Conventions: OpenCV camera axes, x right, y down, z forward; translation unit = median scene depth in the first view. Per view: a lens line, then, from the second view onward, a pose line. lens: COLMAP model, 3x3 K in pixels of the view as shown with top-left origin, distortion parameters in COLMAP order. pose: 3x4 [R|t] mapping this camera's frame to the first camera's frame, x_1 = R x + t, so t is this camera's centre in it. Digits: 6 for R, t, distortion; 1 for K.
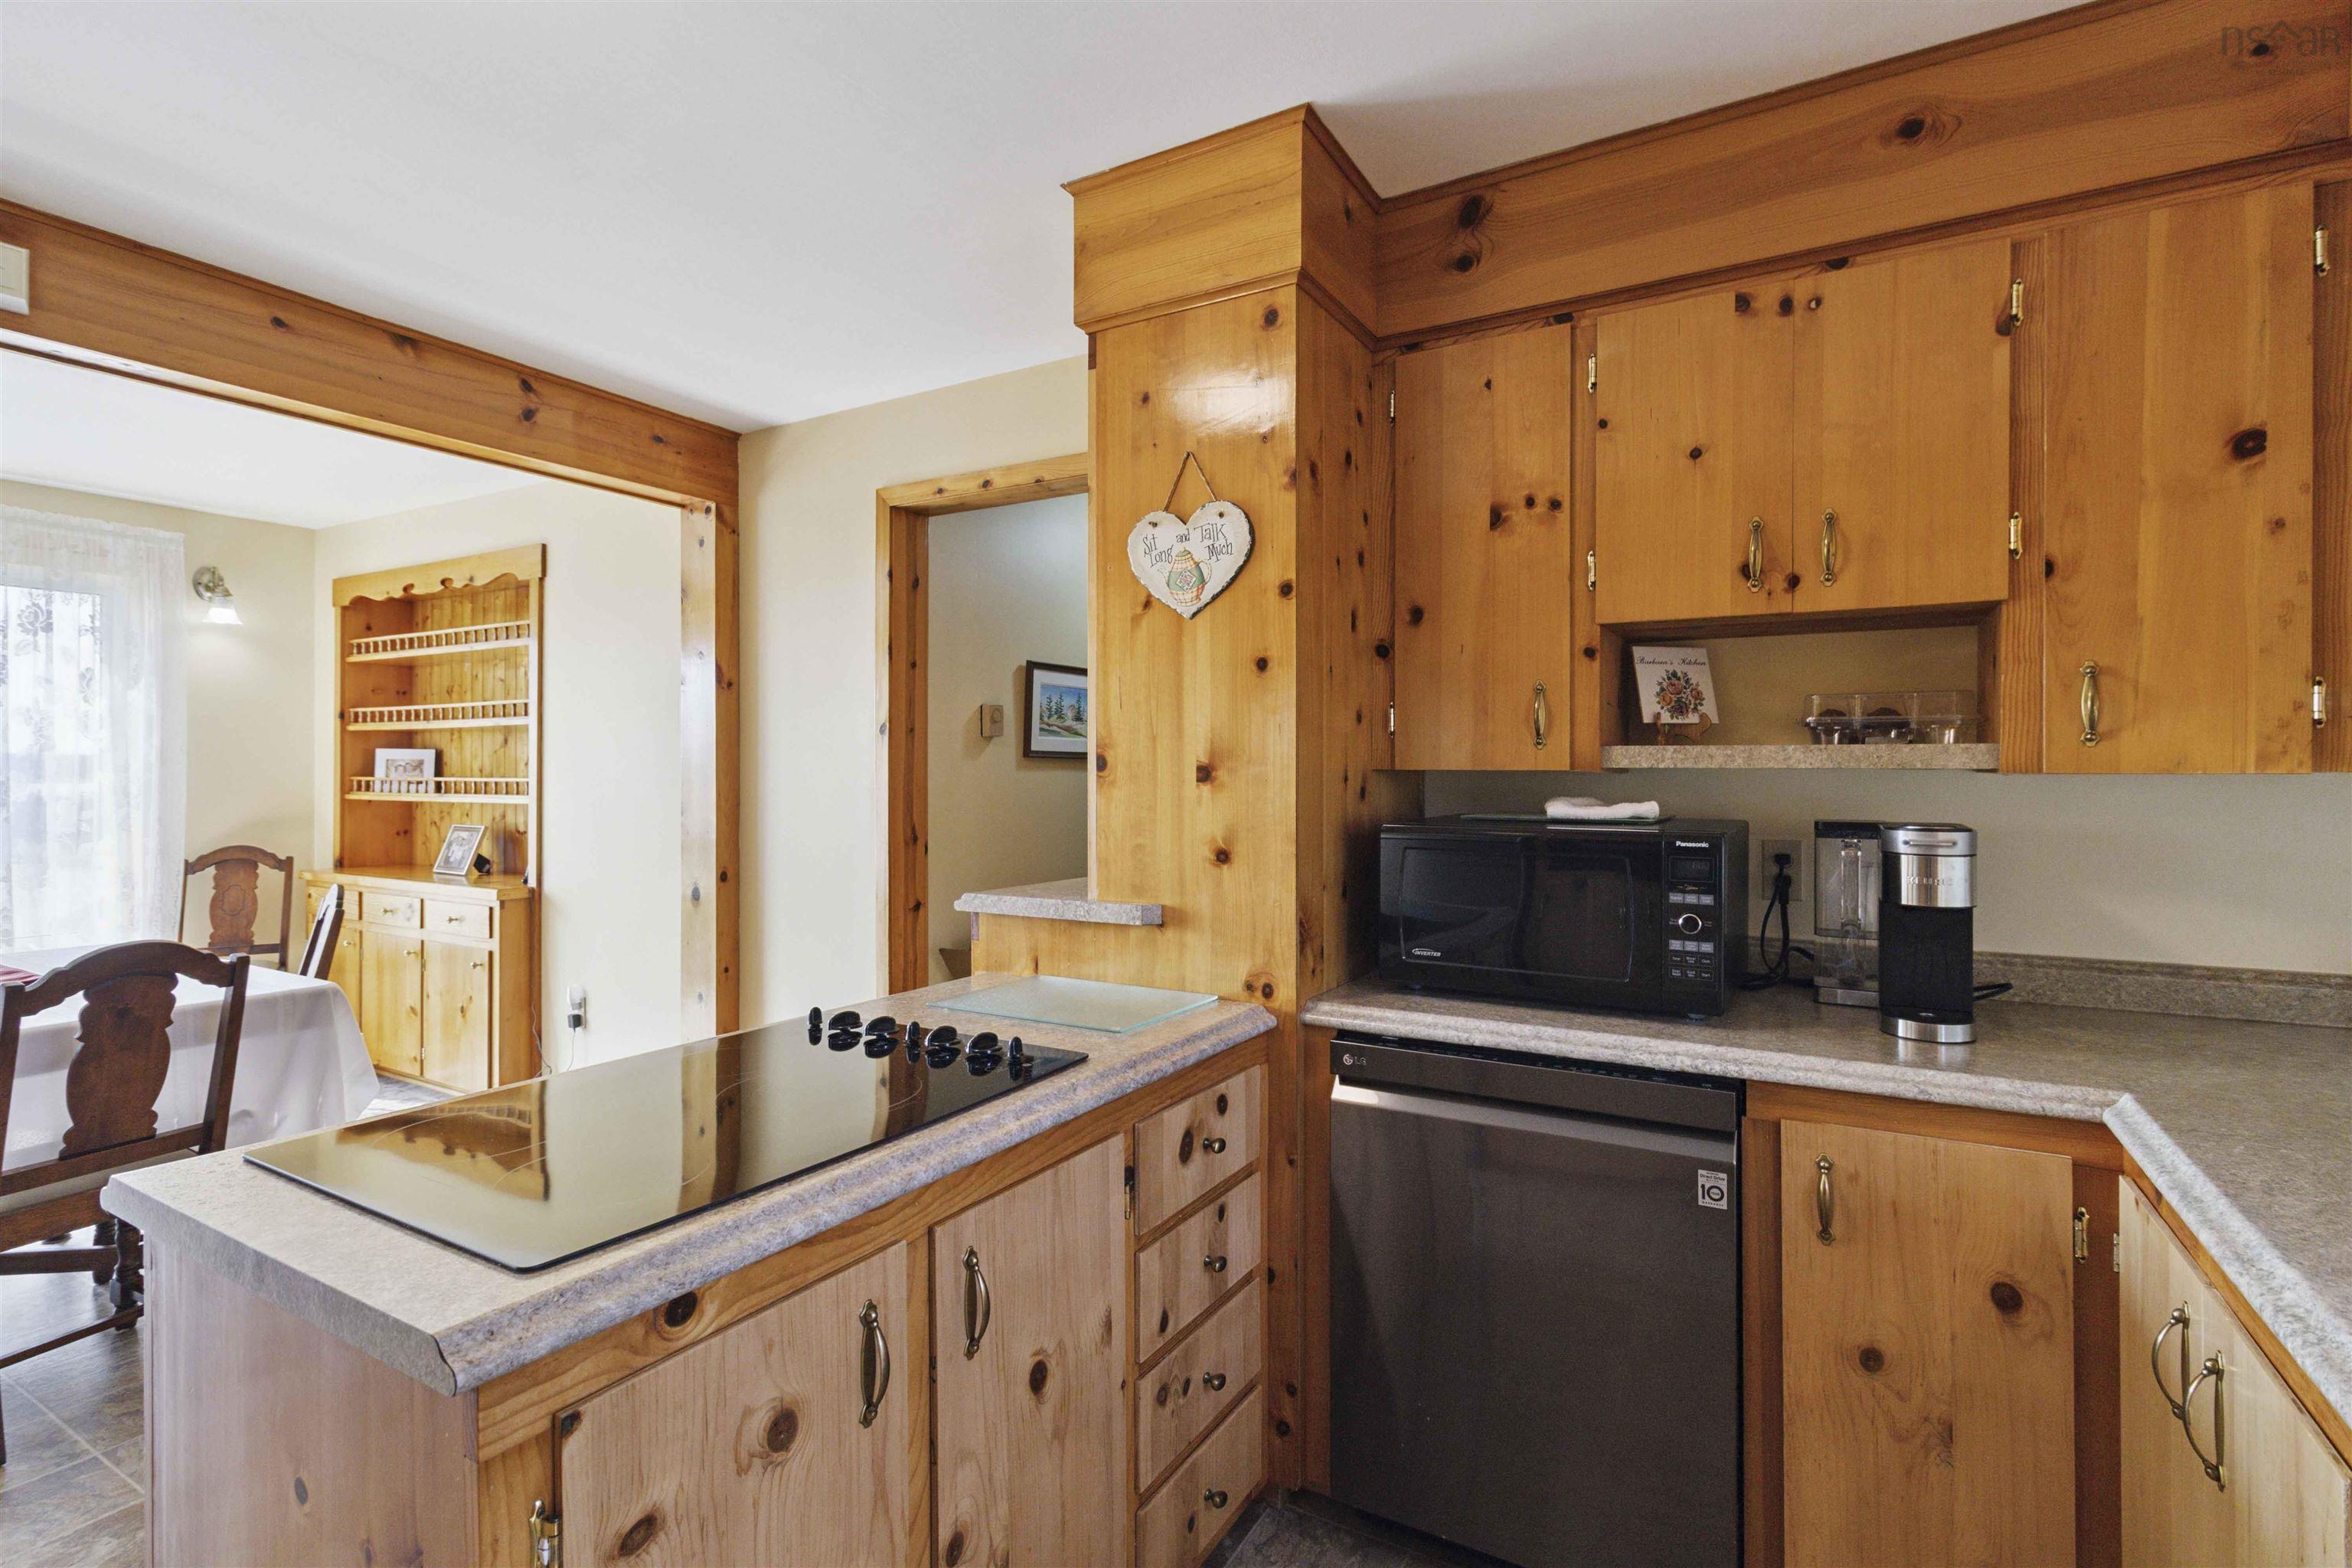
lens RADIAL K [[1100.3, 0, 1180.3], [0, 1100.3, 787.5], [0, 0, 1]] dist [0.008673, -0.001106]
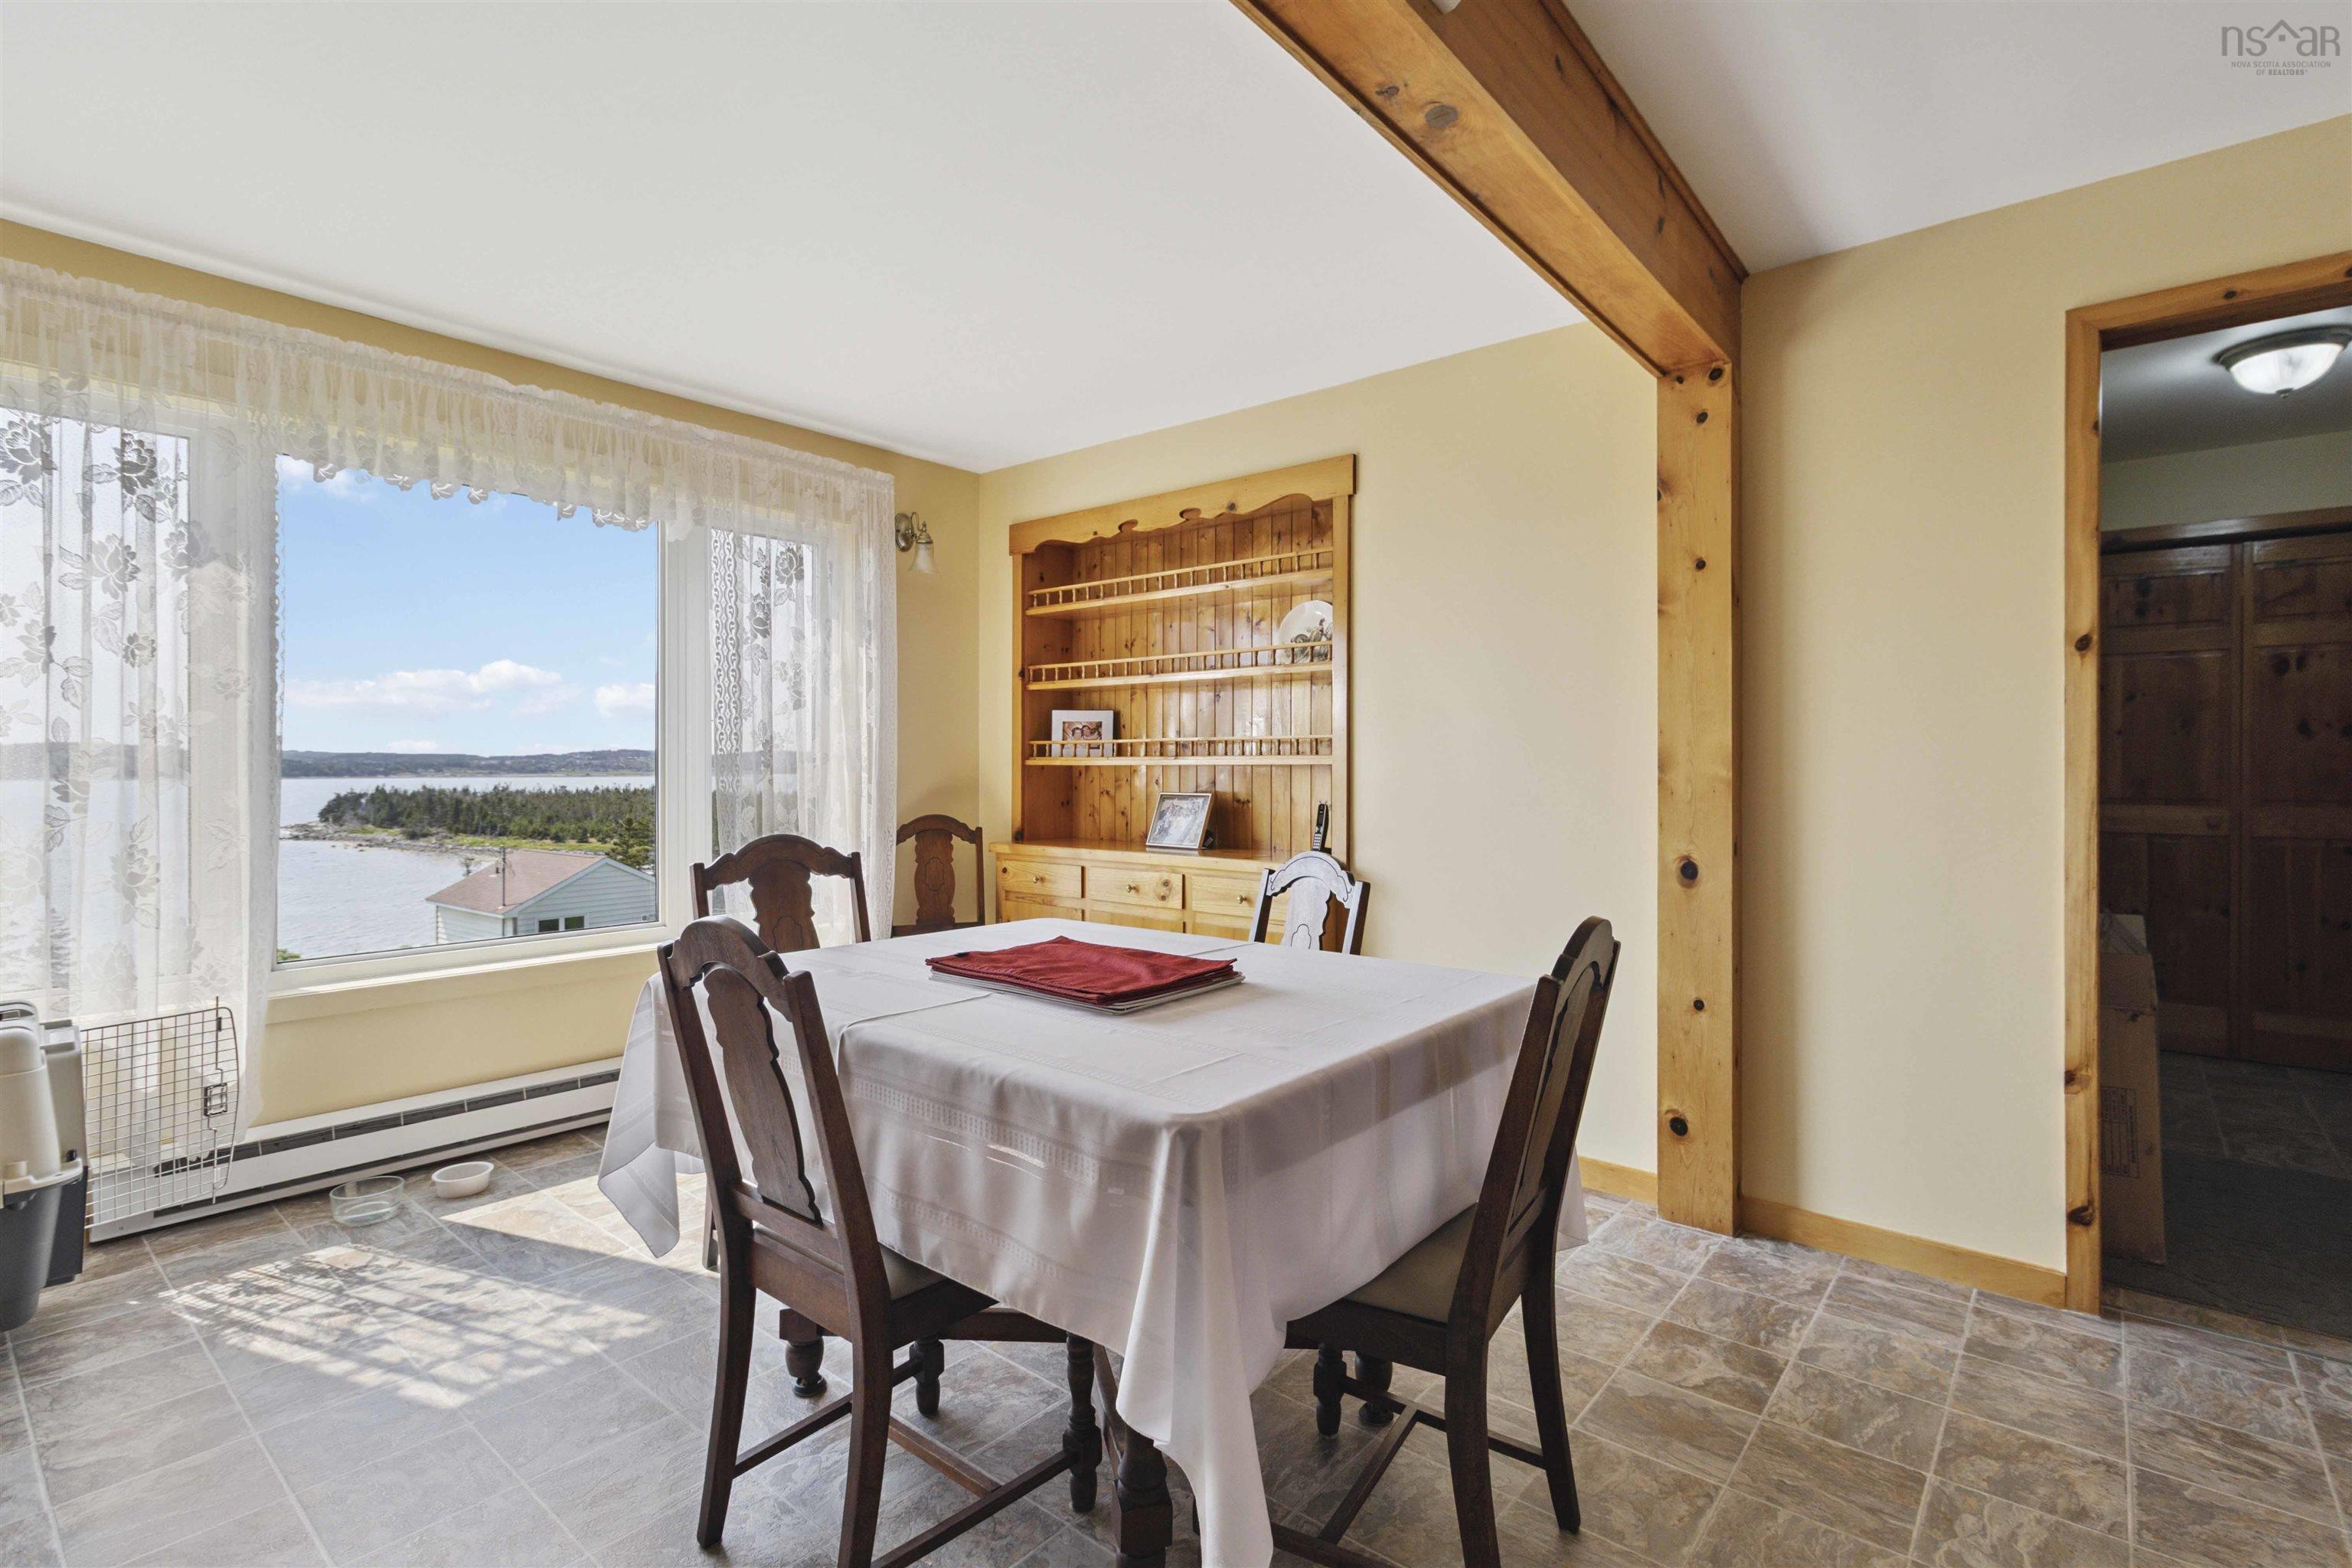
lens RADIAL K [[1100.3, 0, 1200.2], [0, 1100.3, 773.5], [0, 0, 1]] dist [0.008673, -0.001106]
pose [[0.987274, -0.002570, -0.159005, -0.469080], [0.001495, 0.999975, -0.006884, 0.024256], [0.159019, 0.006559, 0.987254, 0.125574]]
